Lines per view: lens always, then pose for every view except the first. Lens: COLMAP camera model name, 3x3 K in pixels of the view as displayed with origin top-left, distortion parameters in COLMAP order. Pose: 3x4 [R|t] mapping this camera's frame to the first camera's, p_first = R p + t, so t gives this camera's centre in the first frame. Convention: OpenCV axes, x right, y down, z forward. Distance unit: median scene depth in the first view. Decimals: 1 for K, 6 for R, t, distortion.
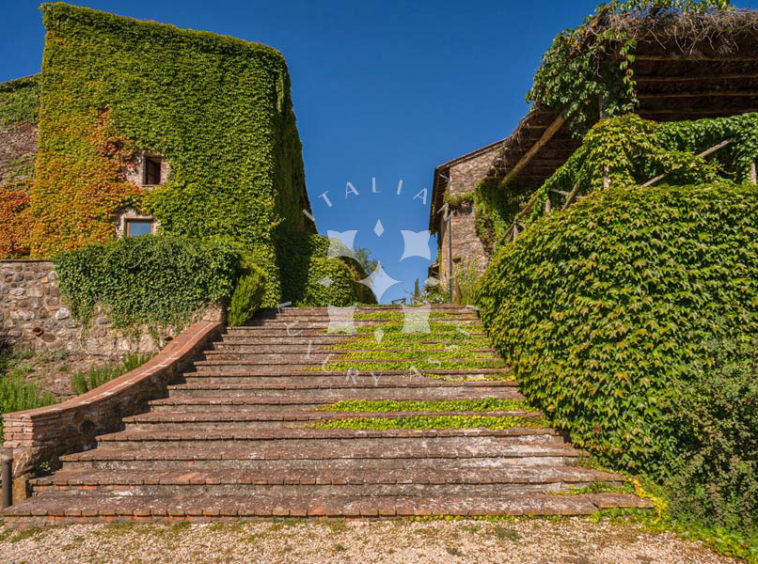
lens RADIAL K [[427.7, 0, 379.2], [0, 427.7, 340.0], [0, 0, 1]] dist [0.001099, 0.001305]
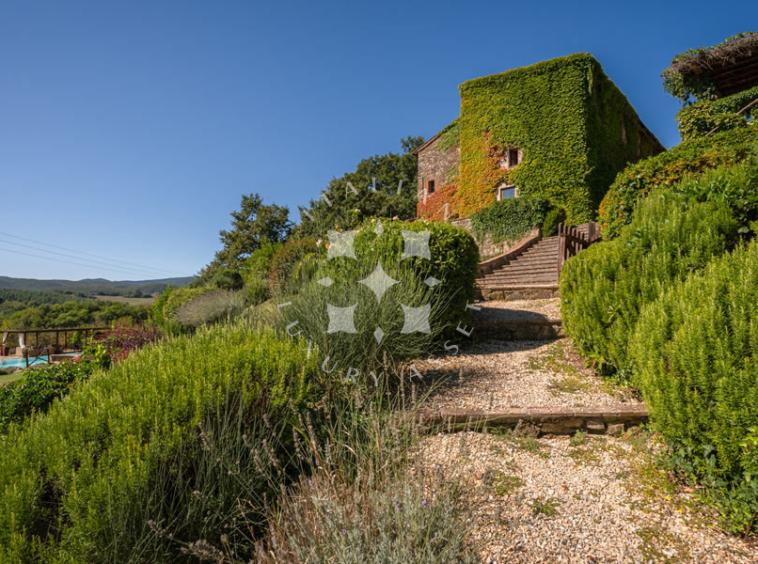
lens RADIAL K [[427.7, 0, 382.0], [0, 427.7, 285.1], [0, 0, 1]] dist [0.001099, 0.001305]
pose [[0.658599, -0.033948, -0.751728, 0.395859], [0.039481, 0.999165, -0.010531, 0.111372], [0.751457, -0.022743, 0.659390, -0.538718]]
